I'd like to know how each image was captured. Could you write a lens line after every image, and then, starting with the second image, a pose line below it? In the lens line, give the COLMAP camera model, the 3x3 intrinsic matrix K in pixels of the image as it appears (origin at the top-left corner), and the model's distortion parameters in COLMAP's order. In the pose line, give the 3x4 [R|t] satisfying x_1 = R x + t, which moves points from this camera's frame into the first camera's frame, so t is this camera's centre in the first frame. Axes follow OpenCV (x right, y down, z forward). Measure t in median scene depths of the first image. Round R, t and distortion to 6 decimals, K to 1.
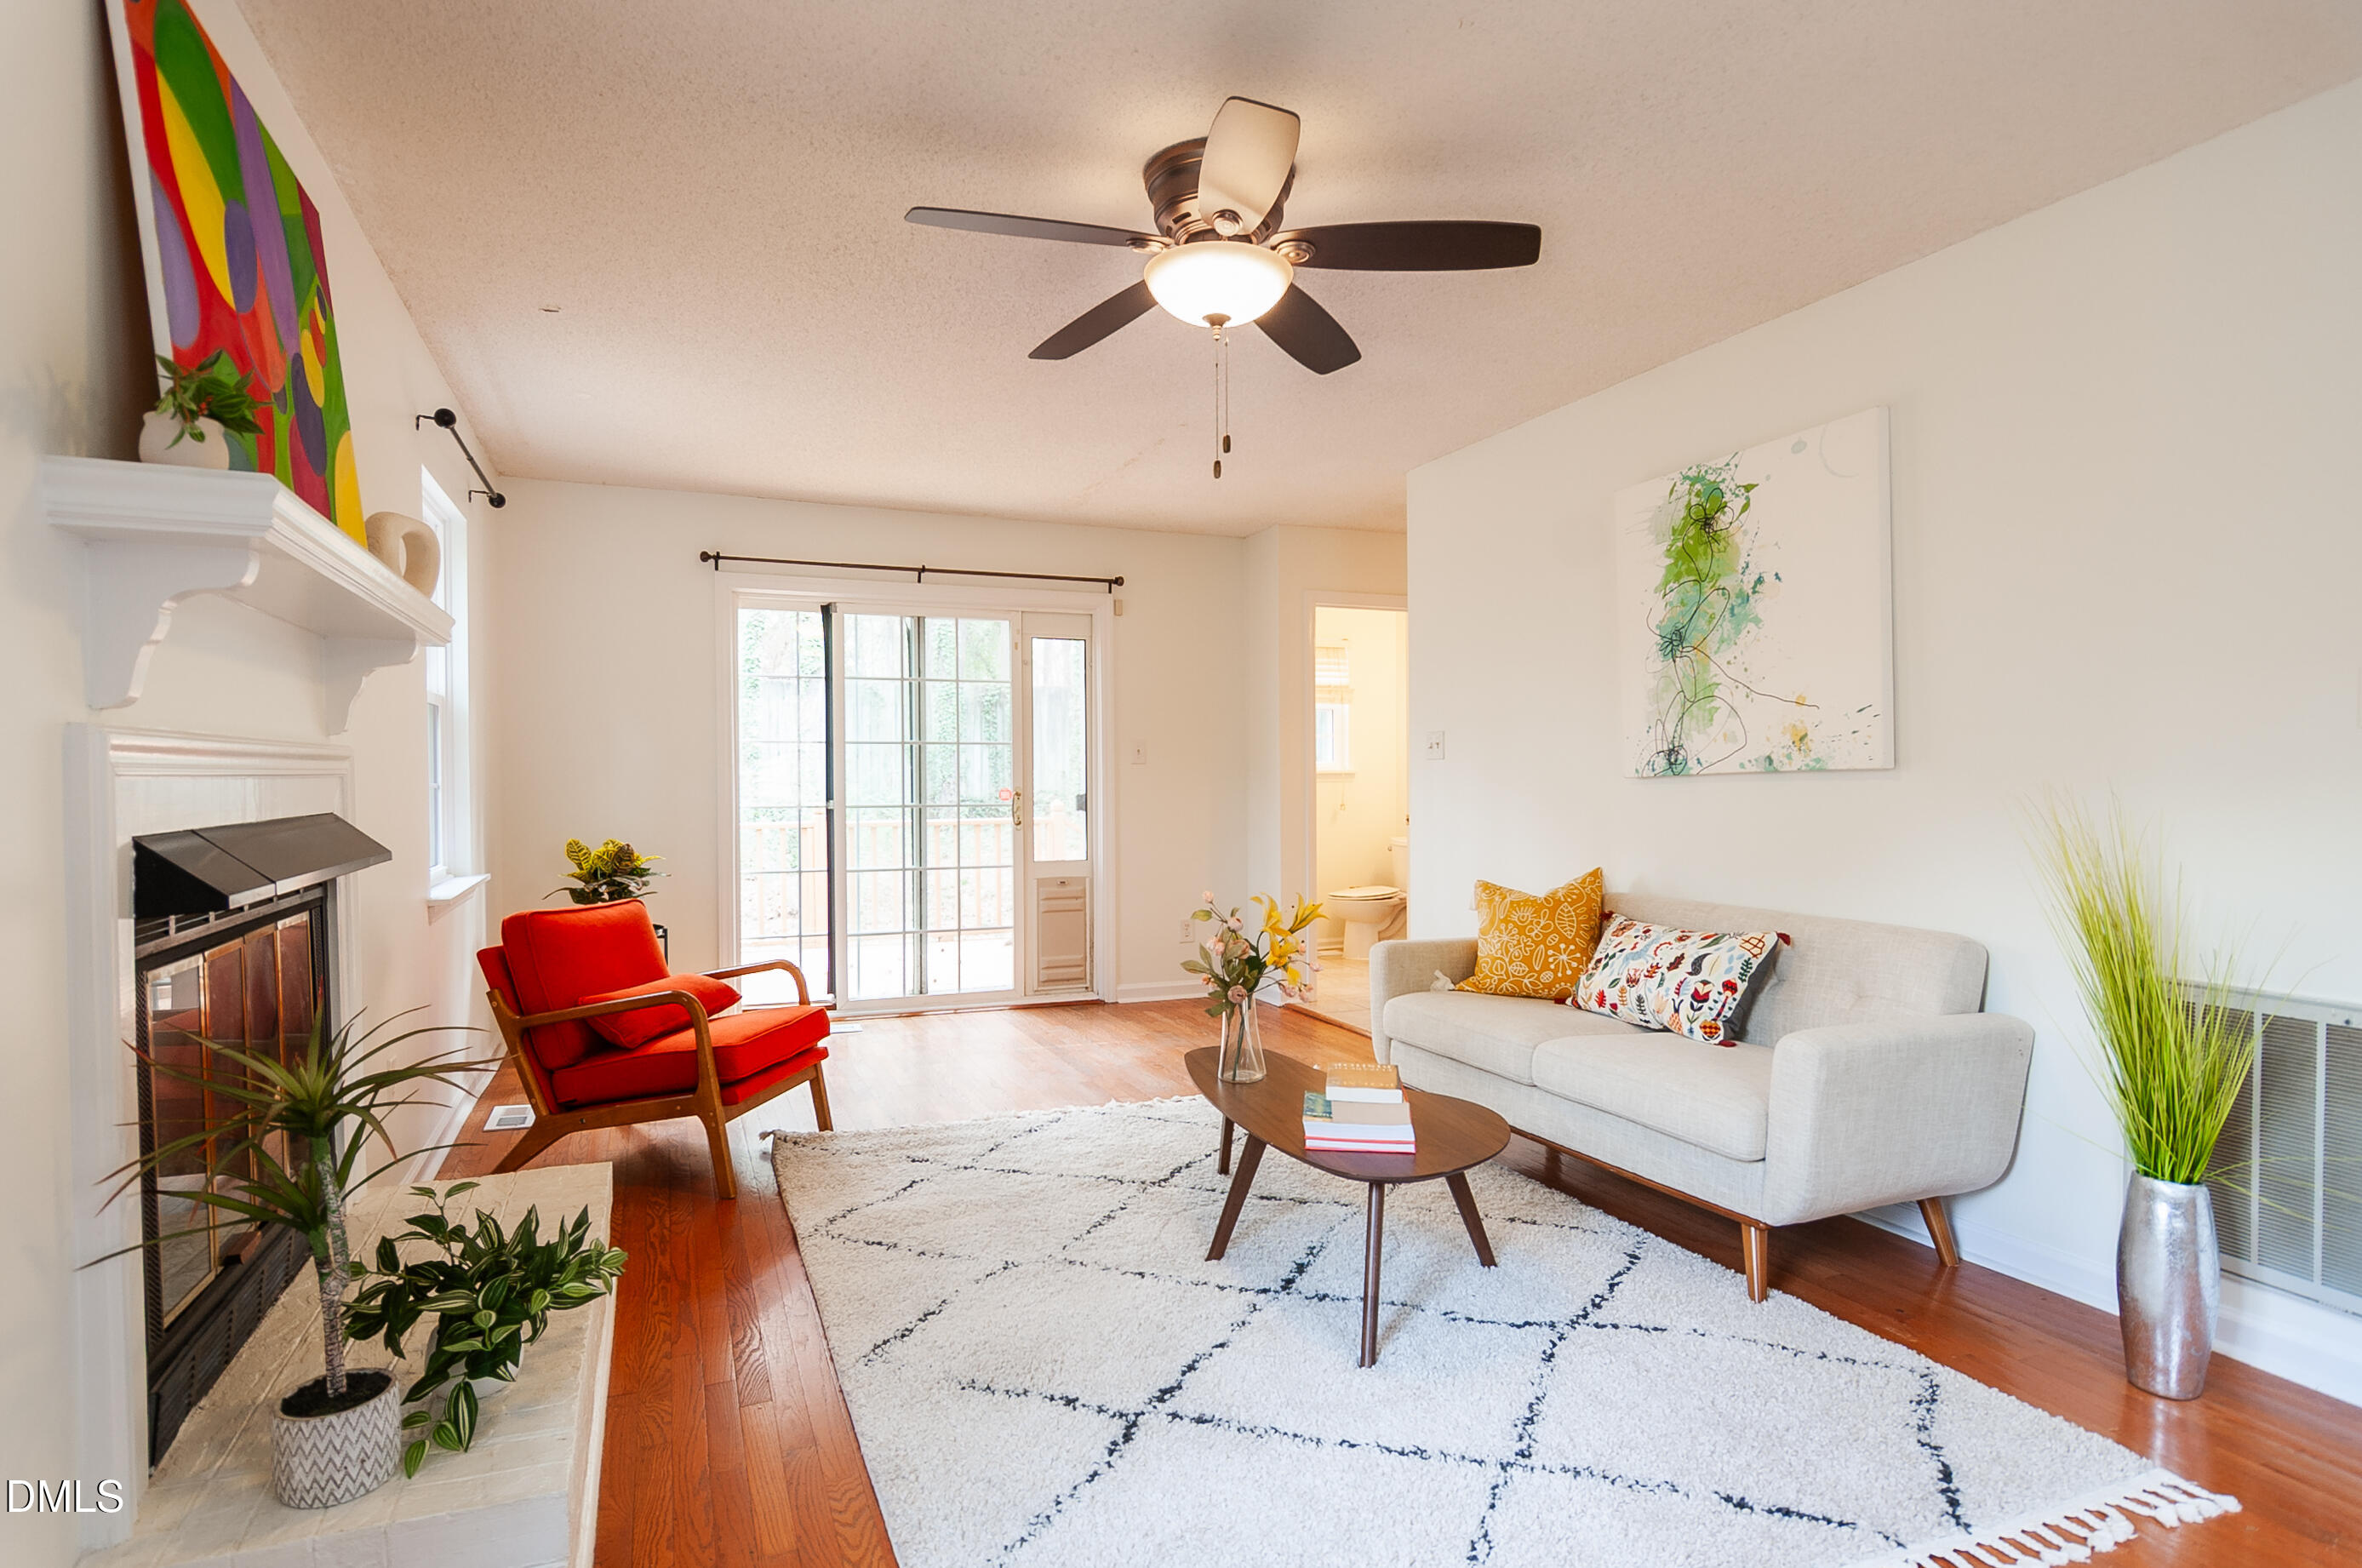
lens RADIAL K [[1159.0, 0, 1181.0], [0, 1159.0, 784.0], [0, 0, 1]] dist [0.001929, 0.000338]
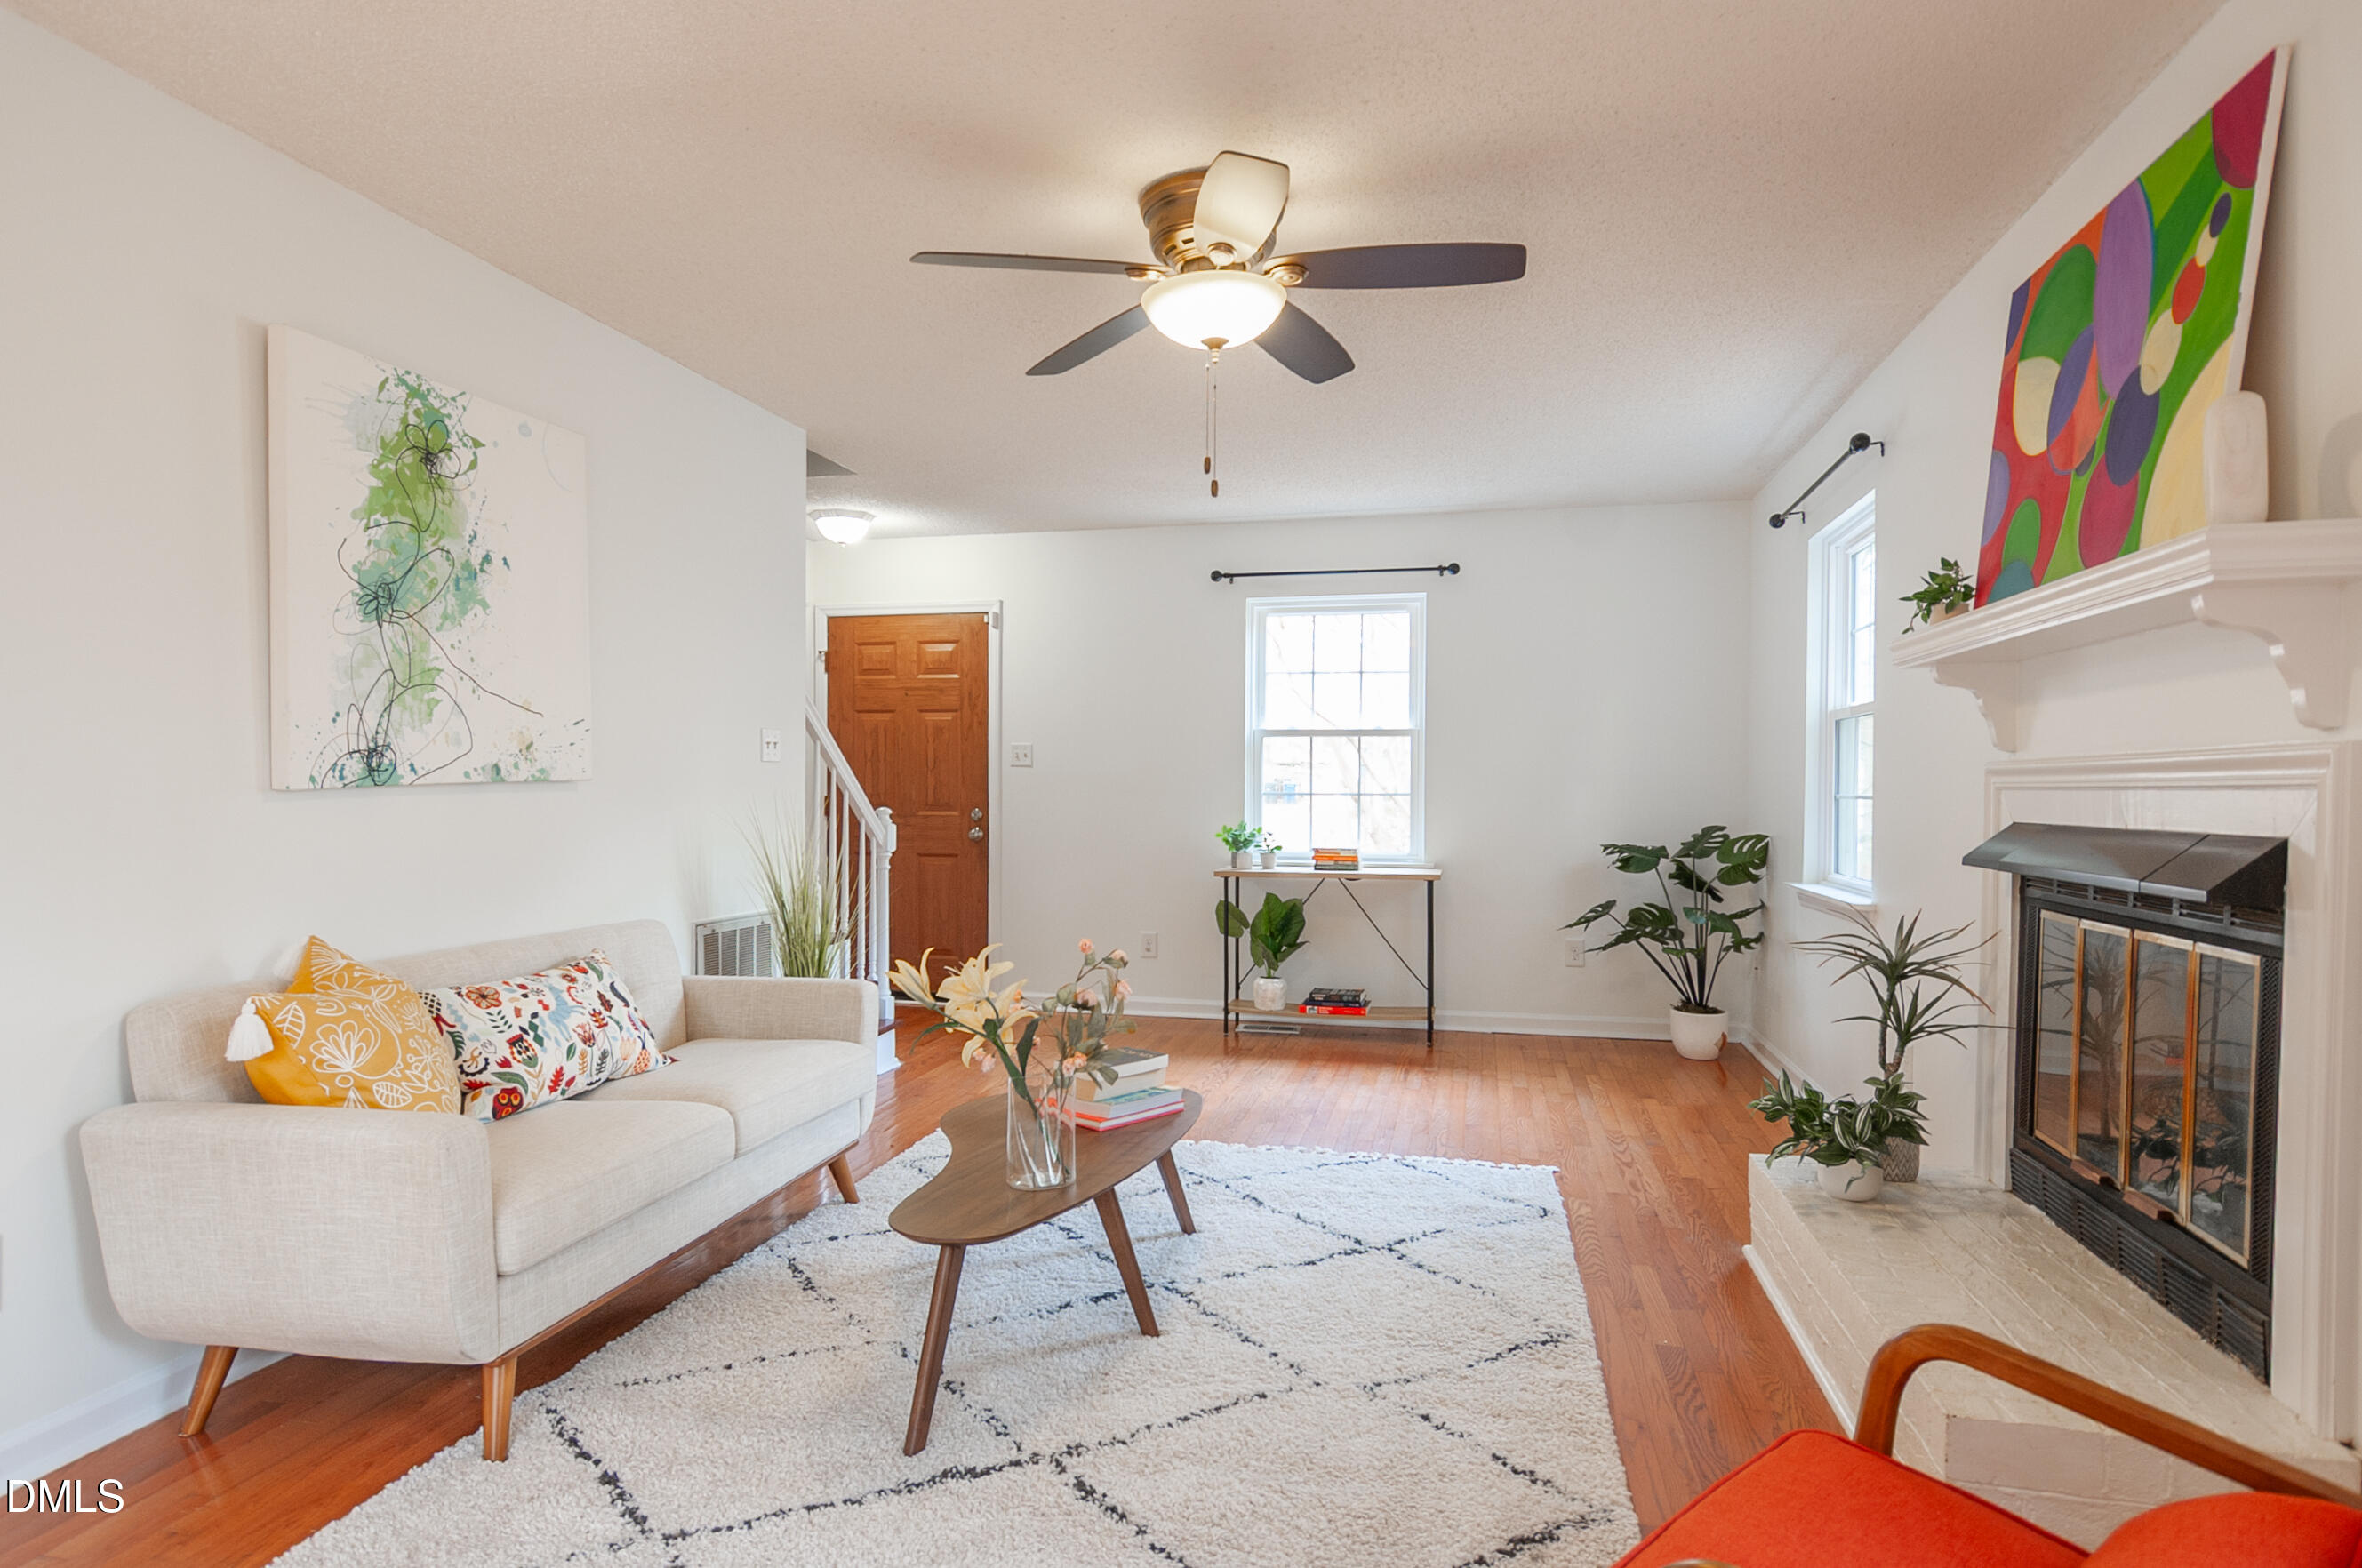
lens RADIAL K [[1158.9, 0, 1181.0], [0, 1158.9, 784.0], [0, 0, 1]] dist [0.001929, 0.000338]
pose [[-0.782596, 0.001869, 0.622527, -0.414881], [0.004241, 0.999988, 0.002329, -0.008639], [-0.622515, 0.004463, -0.782595, 1.291800]]
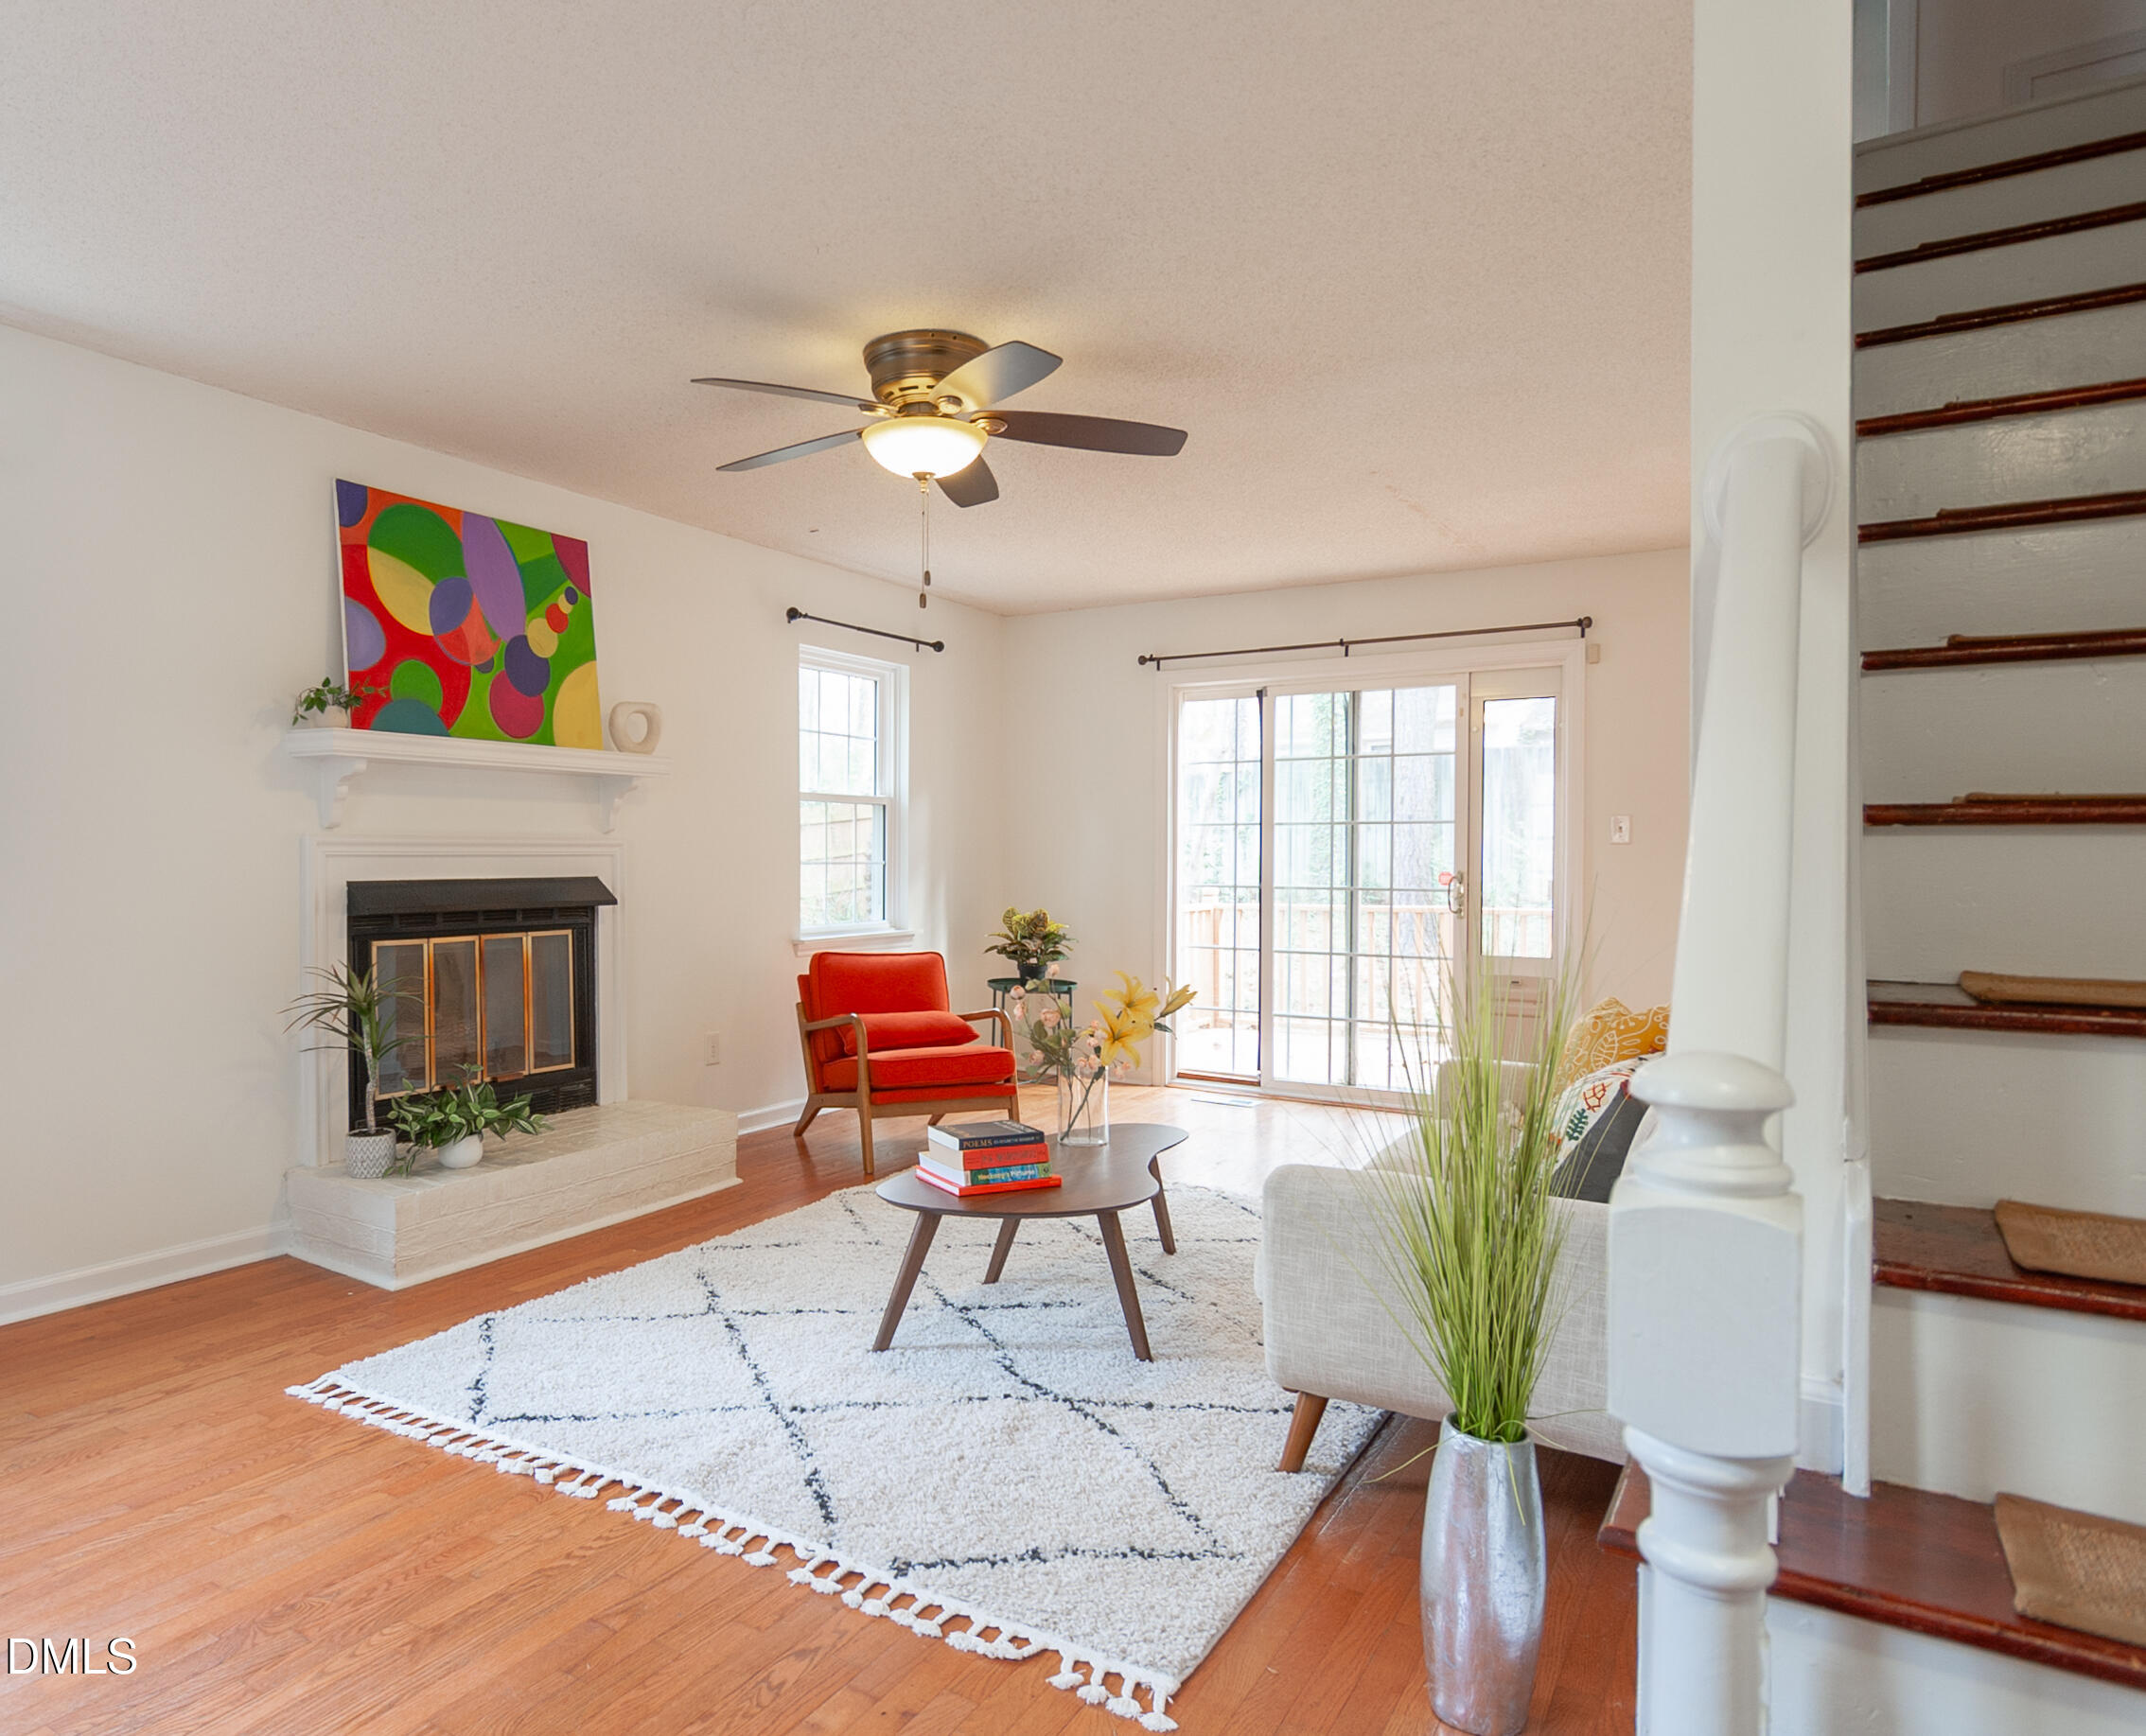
lens RADIAL K [[1414.5, 0, 1073.0], [0, 1414.5, 868.0], [0, 0, 1]] dist [-0.005156, -0.000633]
pose [[0.601270, 0.011364, -0.798965, 0.925740], [-0.009475, 0.999930, 0.007092, -0.006656], [0.798990, 0.003305, 0.601335, 0.181758]]
